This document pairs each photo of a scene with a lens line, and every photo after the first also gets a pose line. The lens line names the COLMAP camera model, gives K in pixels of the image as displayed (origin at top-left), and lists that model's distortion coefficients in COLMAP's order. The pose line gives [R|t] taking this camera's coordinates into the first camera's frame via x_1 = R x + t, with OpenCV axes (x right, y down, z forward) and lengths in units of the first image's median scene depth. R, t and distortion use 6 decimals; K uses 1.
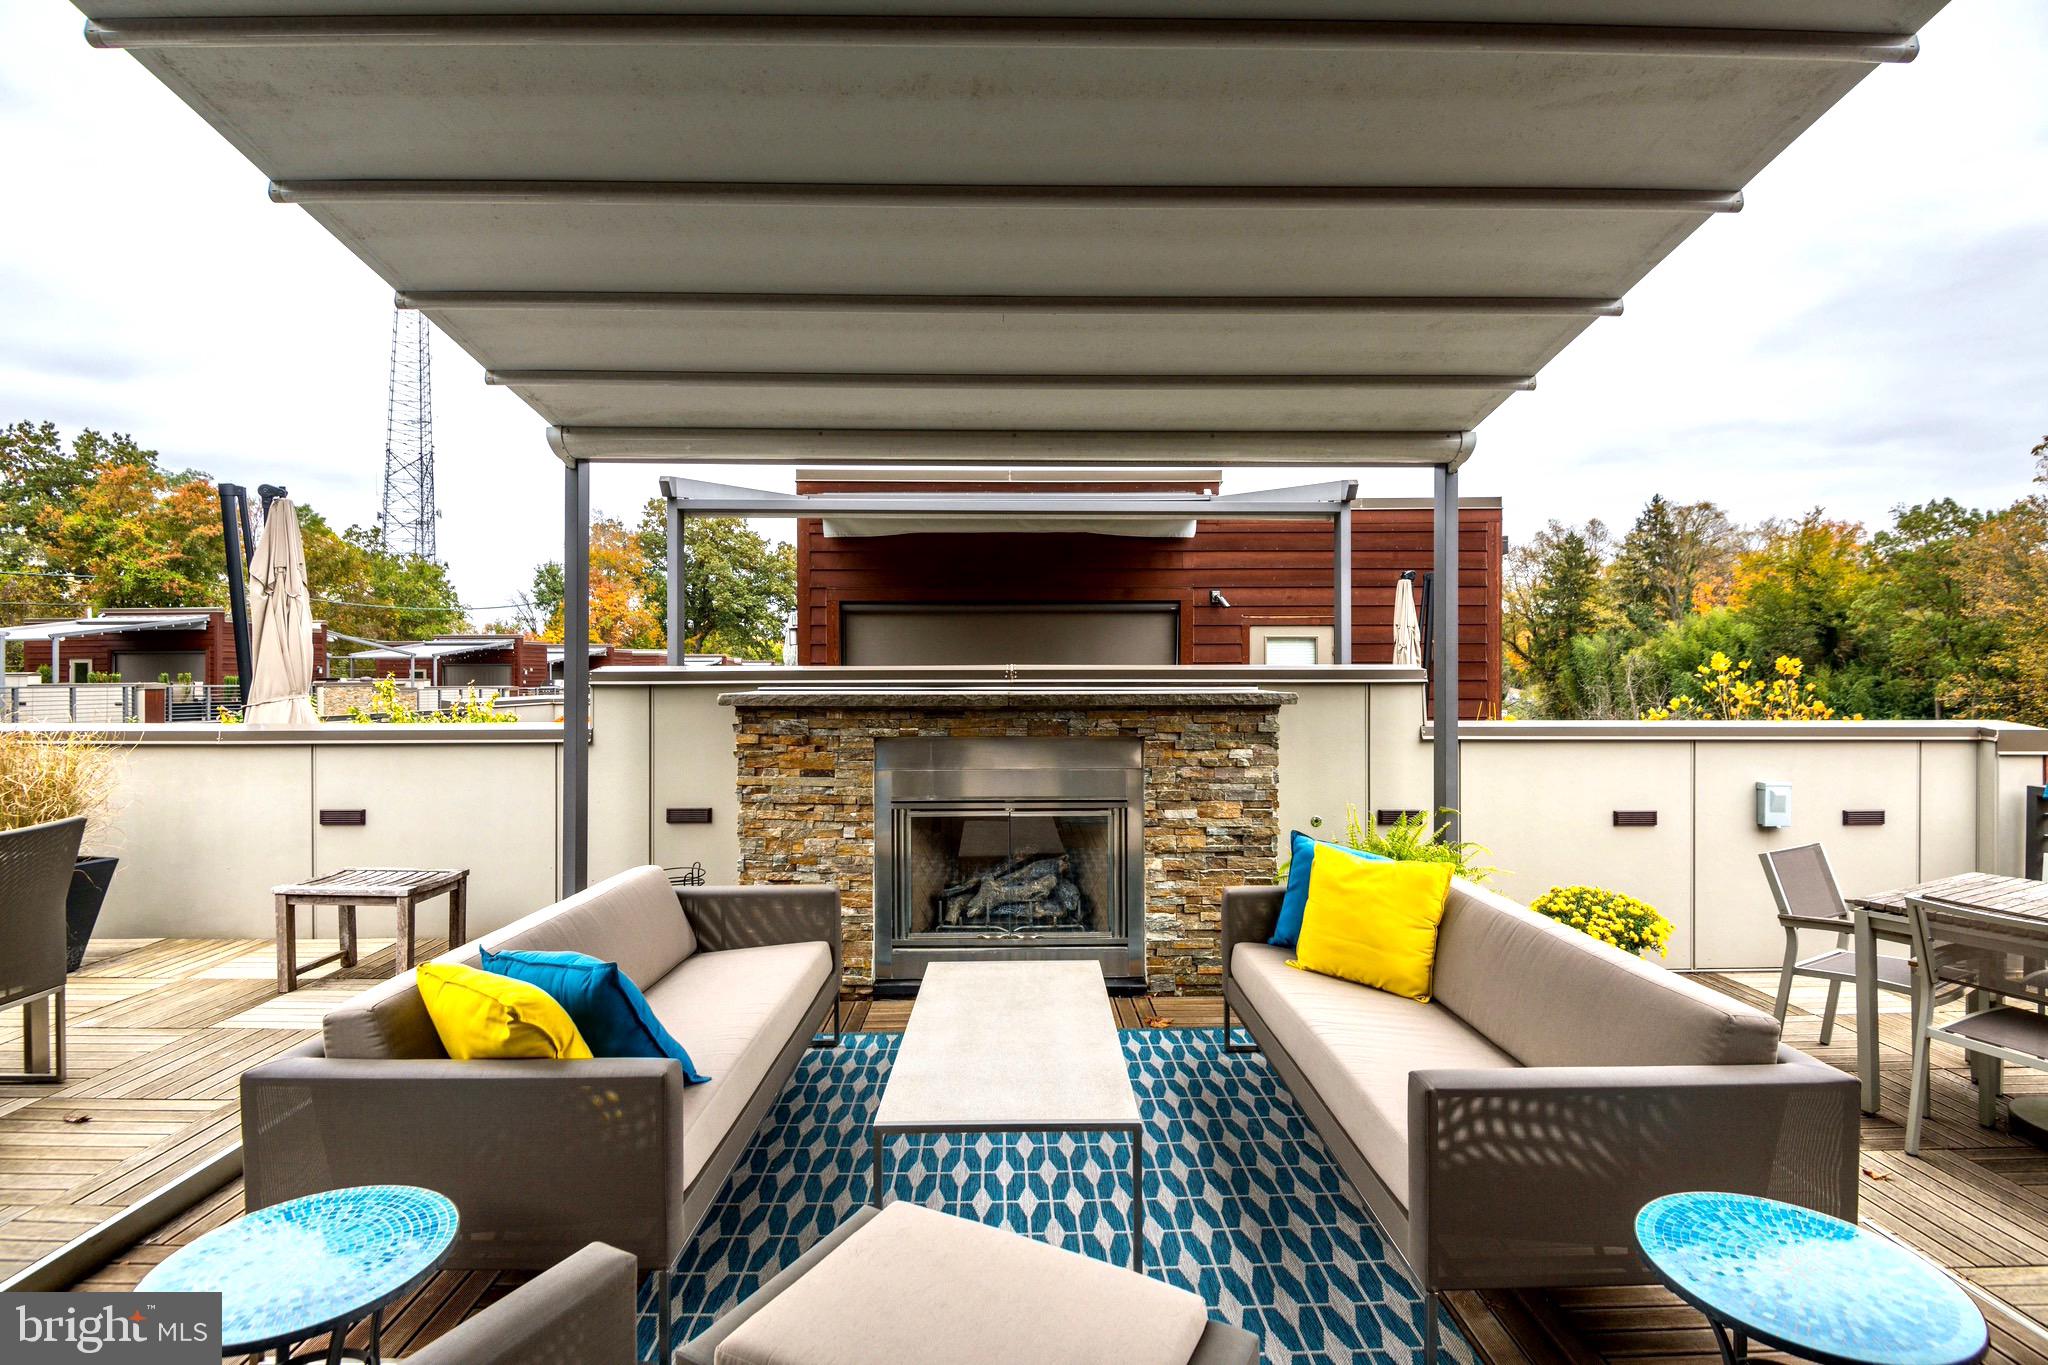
lens RADIAL K [[939.3, 0, 1035.5], [0, 939.3, 686.6], [0, 0, 1]] dist [-0.002358, -0.007559]
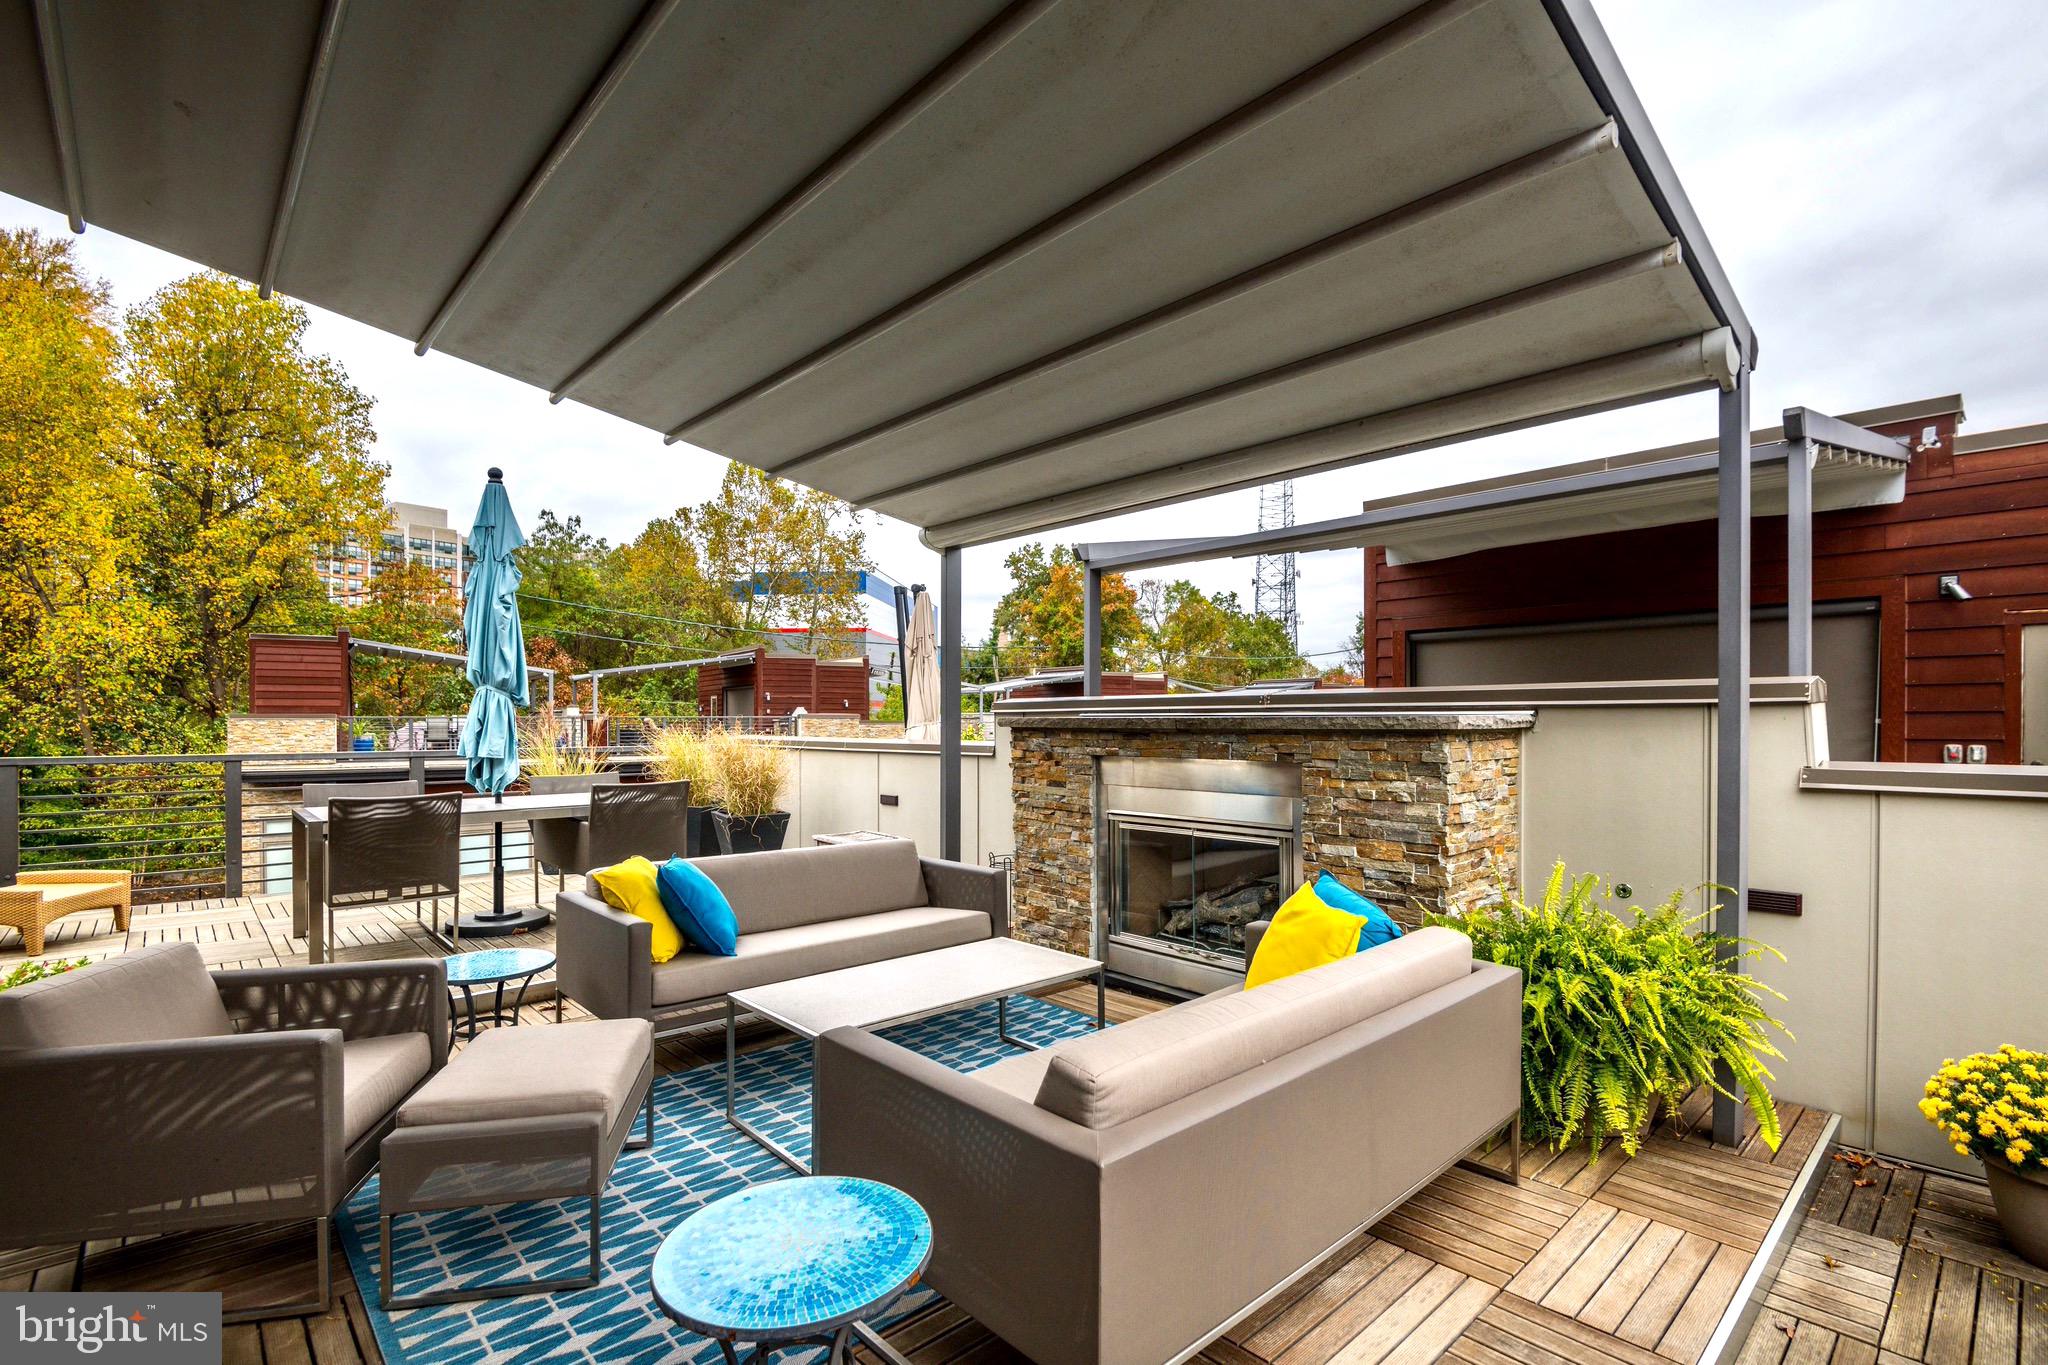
lens RADIAL K [[939.3, 0, 1023.2], [0, 939.3, 718.4], [0, 0, 1]] dist [-0.002358, -0.007559]
pose [[0.659163, -0.000974, -0.751999, 0.254437], [-0.005655, 0.999964, -0.006251, 0.006520], [0.751978, 0.008373, 0.659135, 0.070437]]
